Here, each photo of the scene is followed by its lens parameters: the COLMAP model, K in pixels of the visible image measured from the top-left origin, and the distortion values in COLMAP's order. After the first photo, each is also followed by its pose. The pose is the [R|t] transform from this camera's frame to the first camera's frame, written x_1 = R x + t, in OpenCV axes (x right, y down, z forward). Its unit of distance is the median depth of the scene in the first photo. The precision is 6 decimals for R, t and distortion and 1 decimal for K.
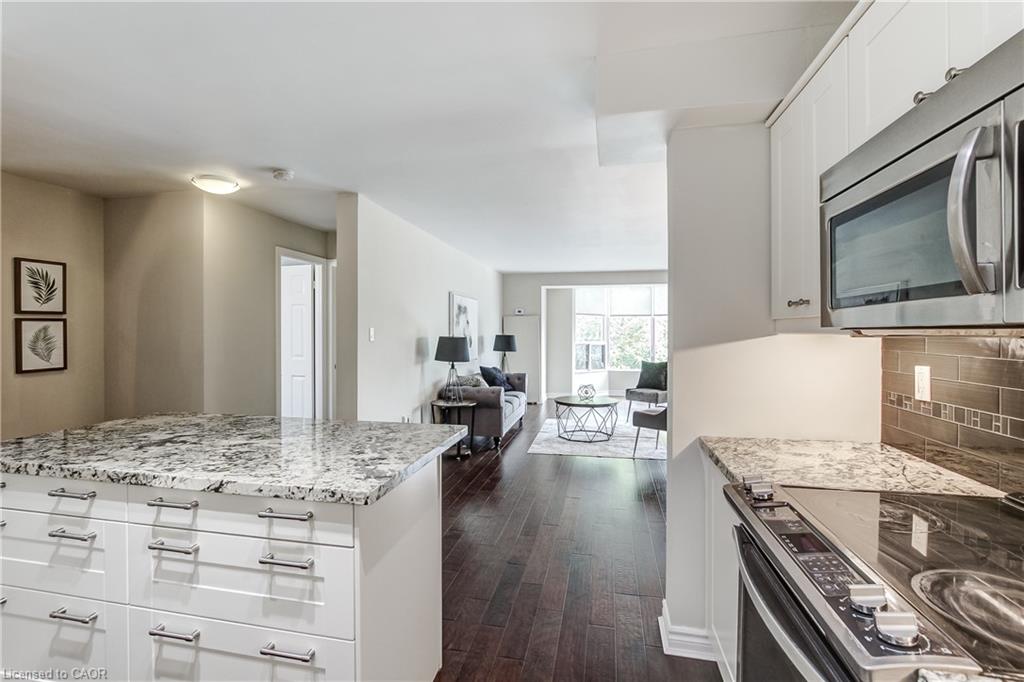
lens RADIAL K [[478.0, 0, 498.2], [0, 478.0, 330.7], [0, 0, 1]] dist [-0.017592, 0.004392]
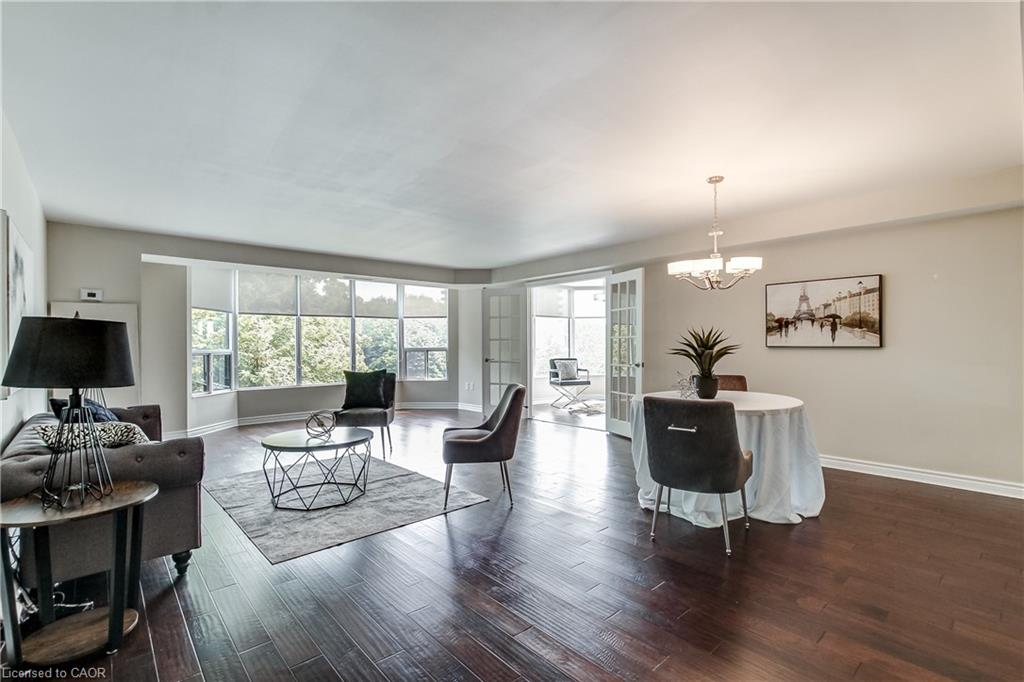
lens RADIAL K [[478.0, 0, 514.6], [0, 478.0, 340.6], [0, 0, 1]] dist [-0.017592, 0.004392]
pose [[0.582152, 0.005866, 0.813059, -0.295520], [0.000664, 0.999970, -0.007690, 0.047953], [-0.813080, 0.005016, 0.582131, 0.782270]]
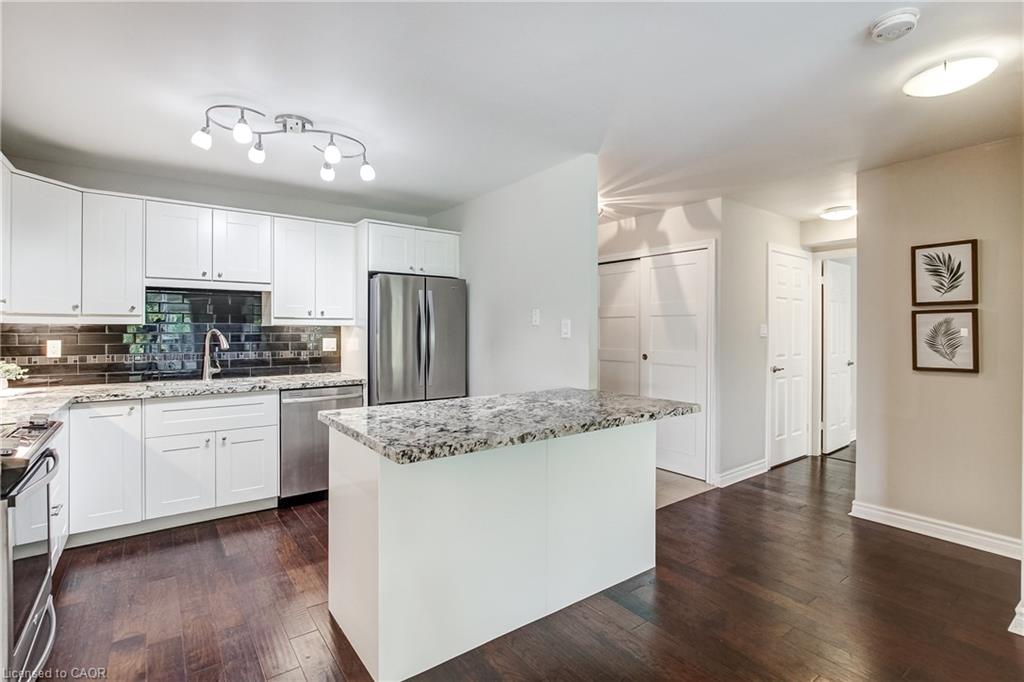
lens RADIAL K [[478.0, 0, 511.9], [0, 478.0, 331.9], [0, 0, 1]] dist [-0.017592, 0.004392]
pose [[-0.649791, 0.000865, -0.760112, 0.202254], [0.001216, 0.999999, 0.000098, 0.012821], [0.760112, -0.000861, -0.649792, 0.952957]]
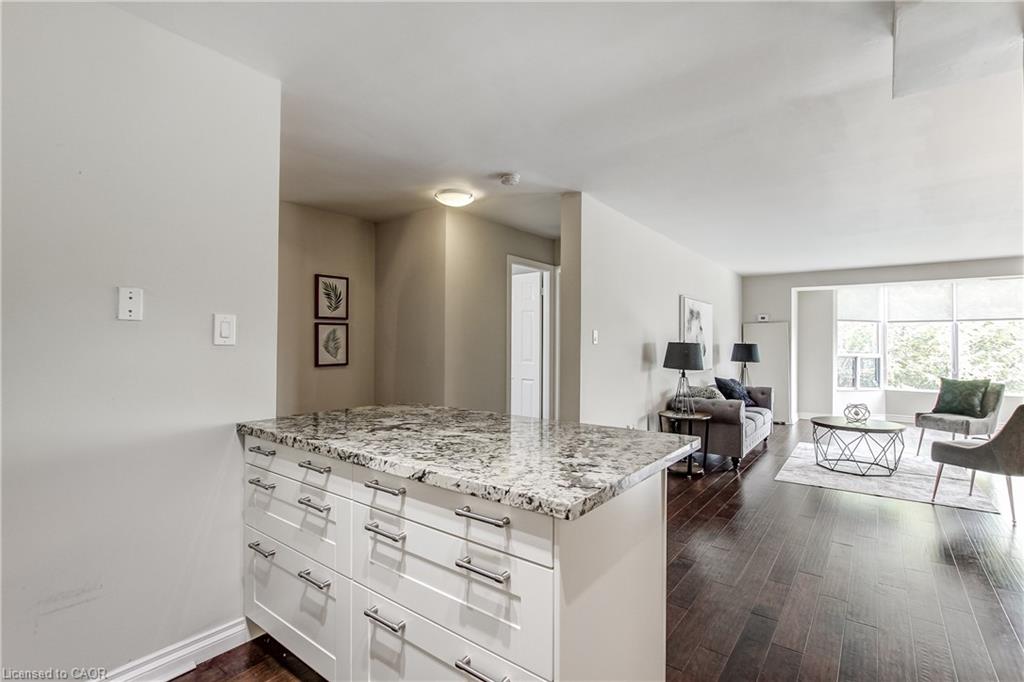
lens RADIAL K [[478.0, 0, 523.1], [0, 478.0, 337.8], [0, 0, 1]] dist [-0.017592, 0.004392]
pose [[0.913049, 0.002133, -0.407845, -0.005041], [-0.005737, 0.999955, -0.007615, 0.019147], [0.407810, 0.009292, 0.913019, 0.068324]]
